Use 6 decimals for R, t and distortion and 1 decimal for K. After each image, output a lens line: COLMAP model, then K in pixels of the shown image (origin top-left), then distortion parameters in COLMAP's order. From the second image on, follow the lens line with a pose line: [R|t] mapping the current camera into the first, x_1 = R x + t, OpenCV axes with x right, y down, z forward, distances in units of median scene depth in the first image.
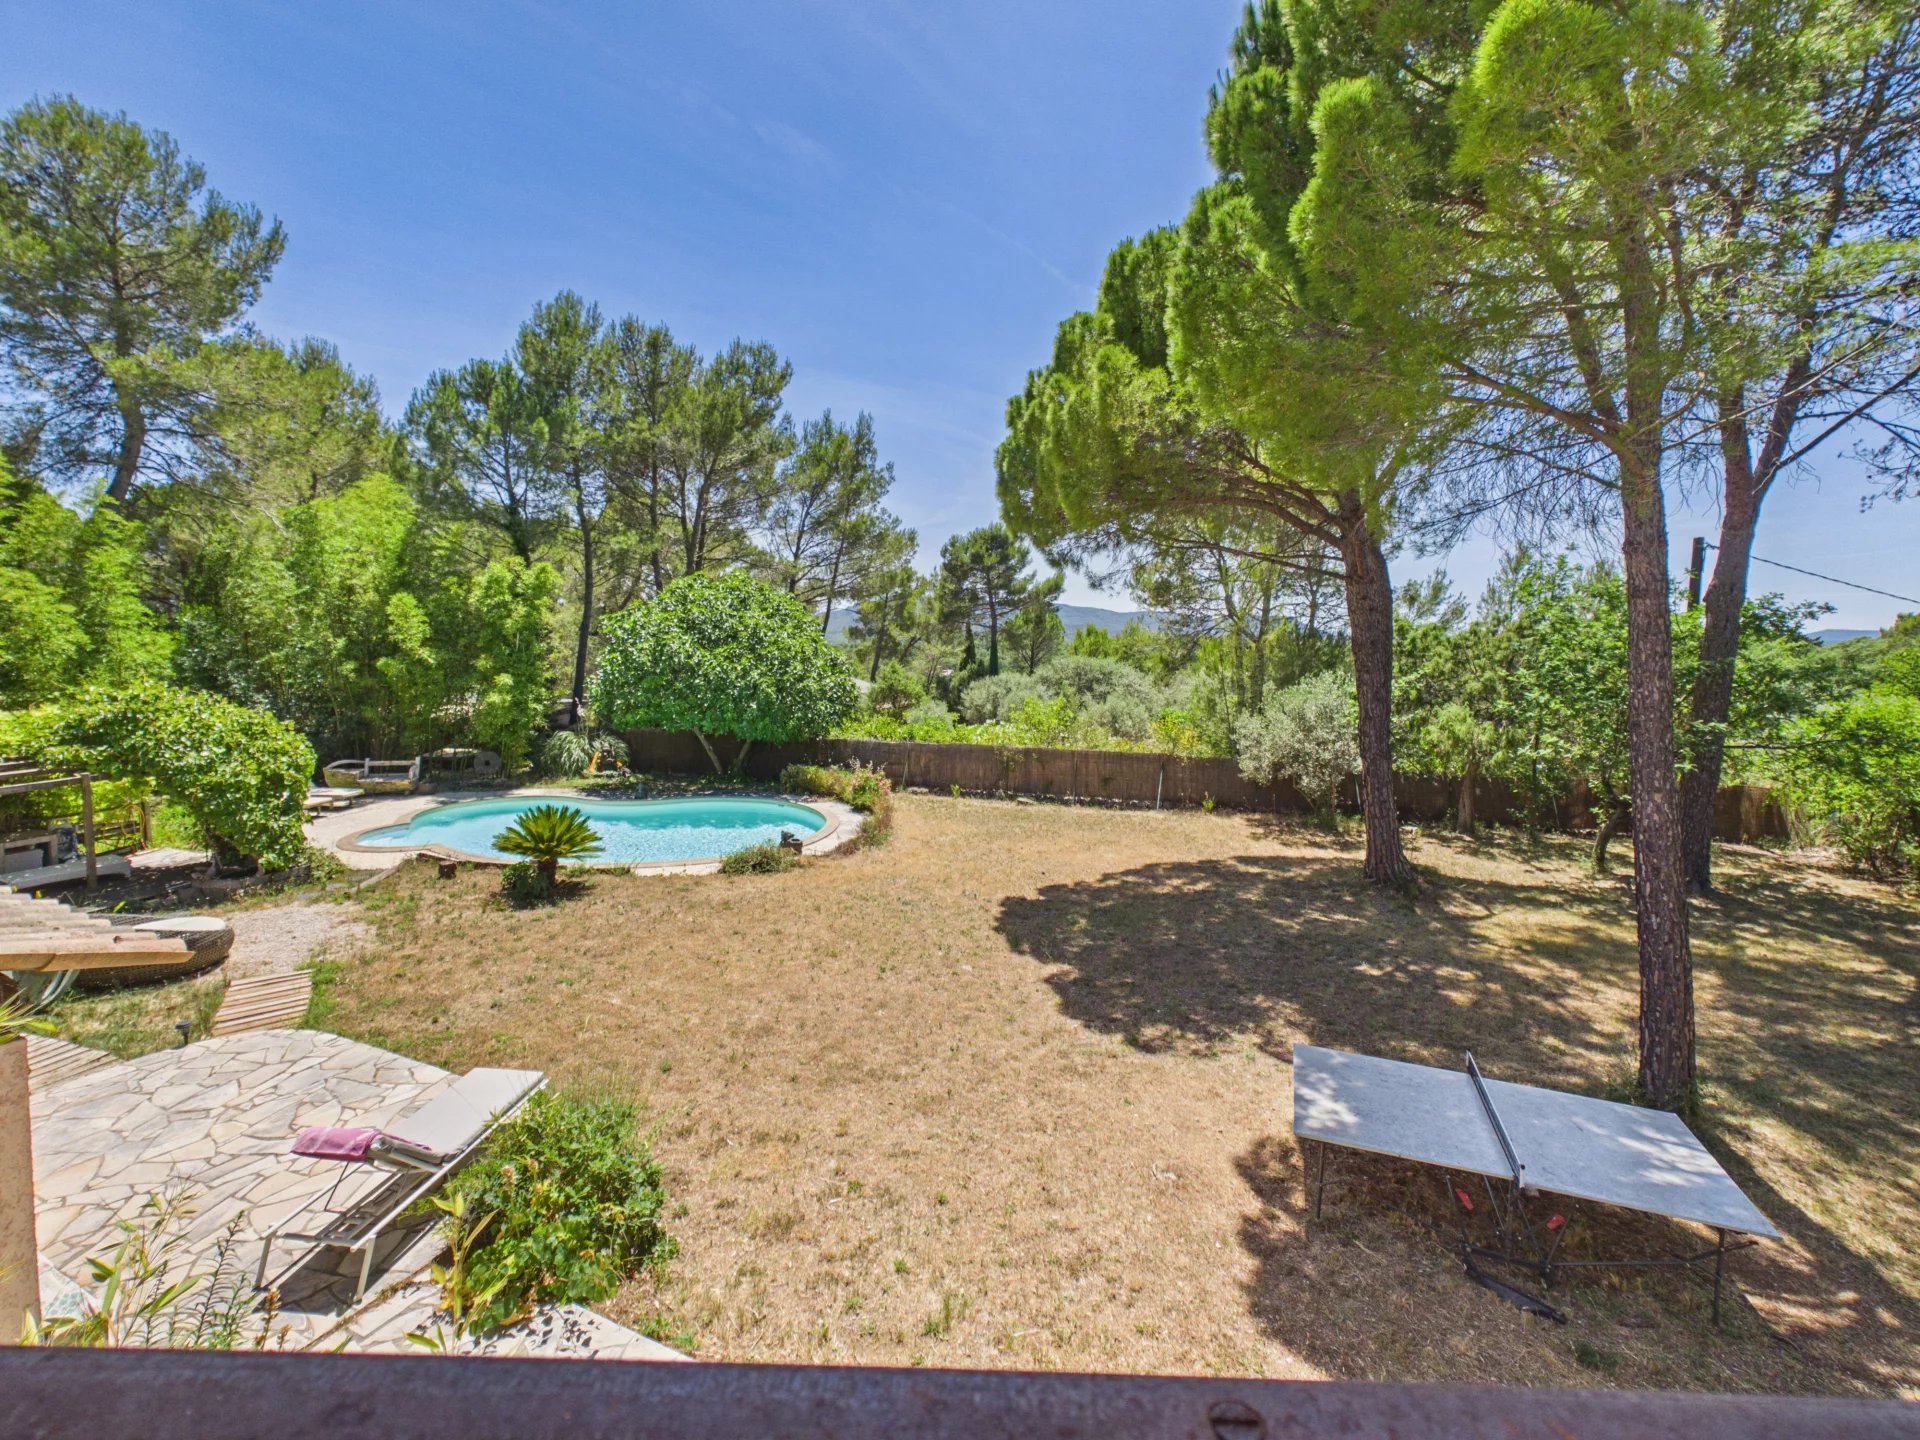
lens RADIAL K [[859.6, 0, 962.7], [0, 859.6, 675.4], [0, 0, 1]] dist [-0.002509, -0.001666]
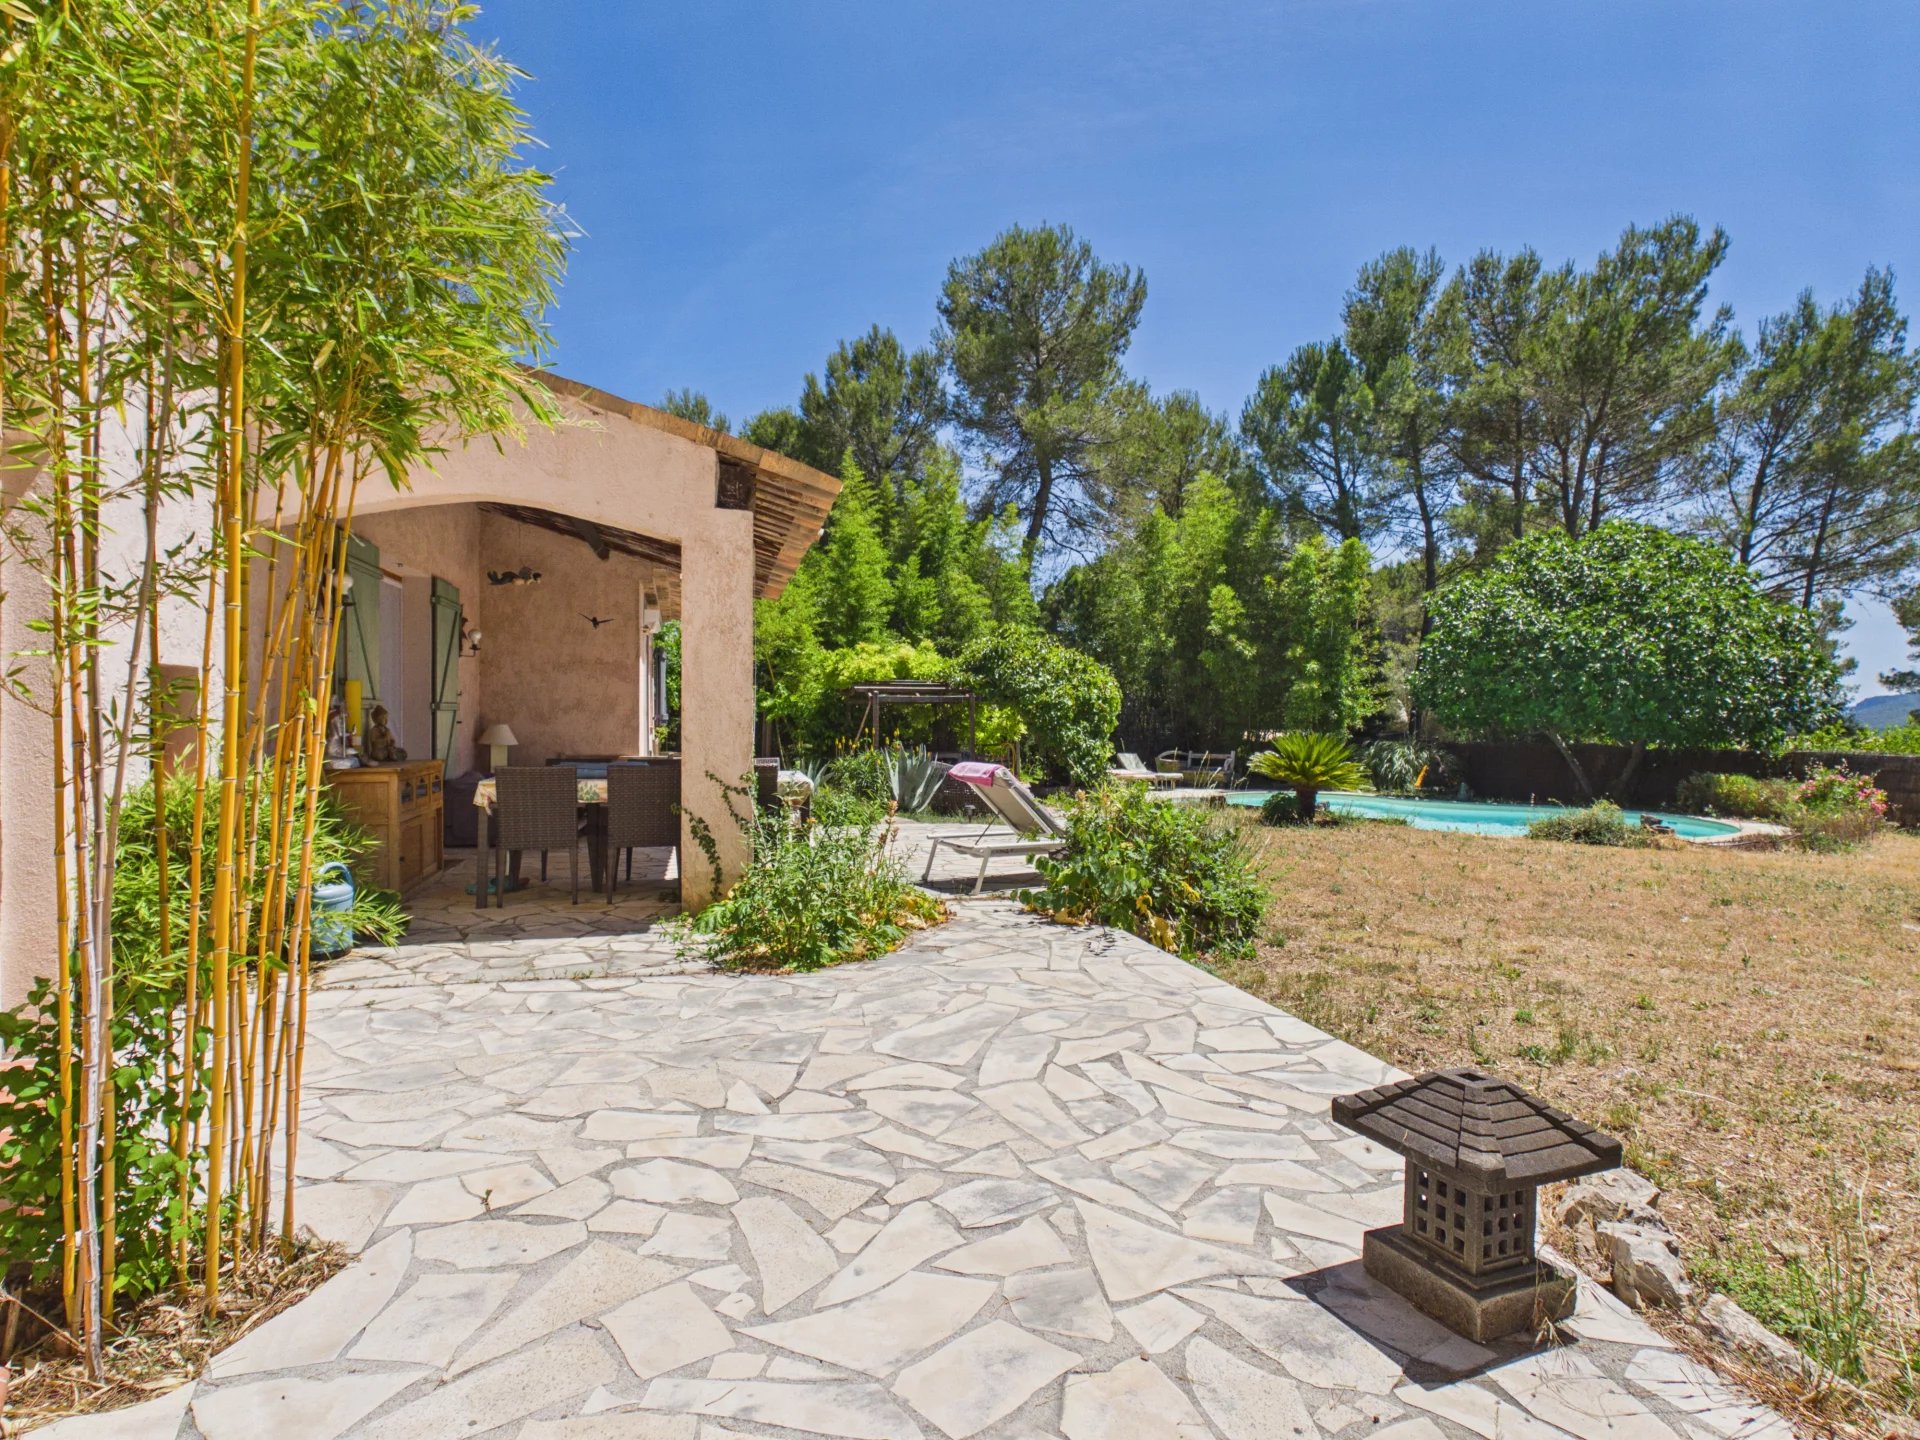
lens RADIAL K [[1016.0, 0, 955.2], [0, 1016.0, 728.5], [0, 0, 1]] dist [0.012364, 0.000951]
pose [[0.612491, -0.020265, -0.790218, 0.088773], [-0.046388, 0.997027, -0.061523, 0.155416], [0.789115, 0.074339, 0.609730, 0.039763]]
